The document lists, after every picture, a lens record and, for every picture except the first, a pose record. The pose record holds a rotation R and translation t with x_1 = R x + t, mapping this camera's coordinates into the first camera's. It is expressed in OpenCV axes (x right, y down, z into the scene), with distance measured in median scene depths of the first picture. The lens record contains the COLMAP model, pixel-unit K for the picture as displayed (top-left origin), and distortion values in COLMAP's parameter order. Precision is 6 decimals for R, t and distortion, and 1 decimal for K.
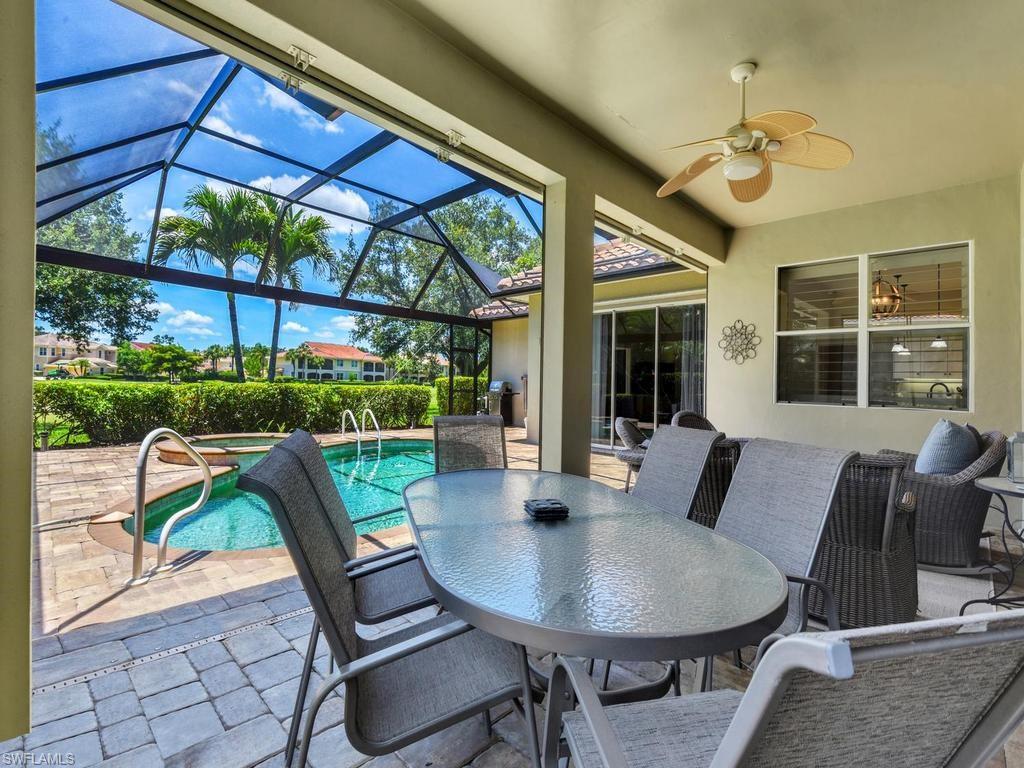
lens RADIAL K [[471.5, 0, 512.4], [0, 471.5, 394.7], [0, 0, 1]] dist [-0.012741, -0.005480]
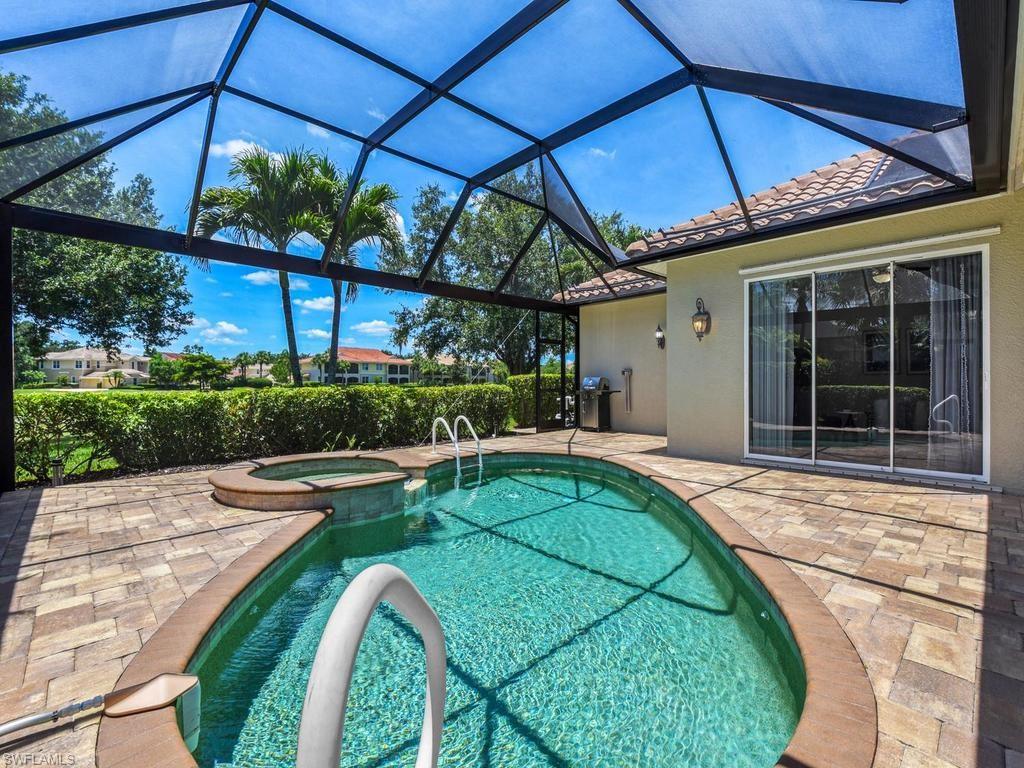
lens RADIAL K [[471.5, 0, 518.2], [0, 471.5, 383.9], [0, 0, 1]] dist [-0.012741, -0.005480]
pose [[0.998929, -0.030207, -0.035042, -0.170512], [0.029498, 0.999353, -0.020564, -0.002730], [0.035640, 0.019508, 0.999174, 0.197931]]
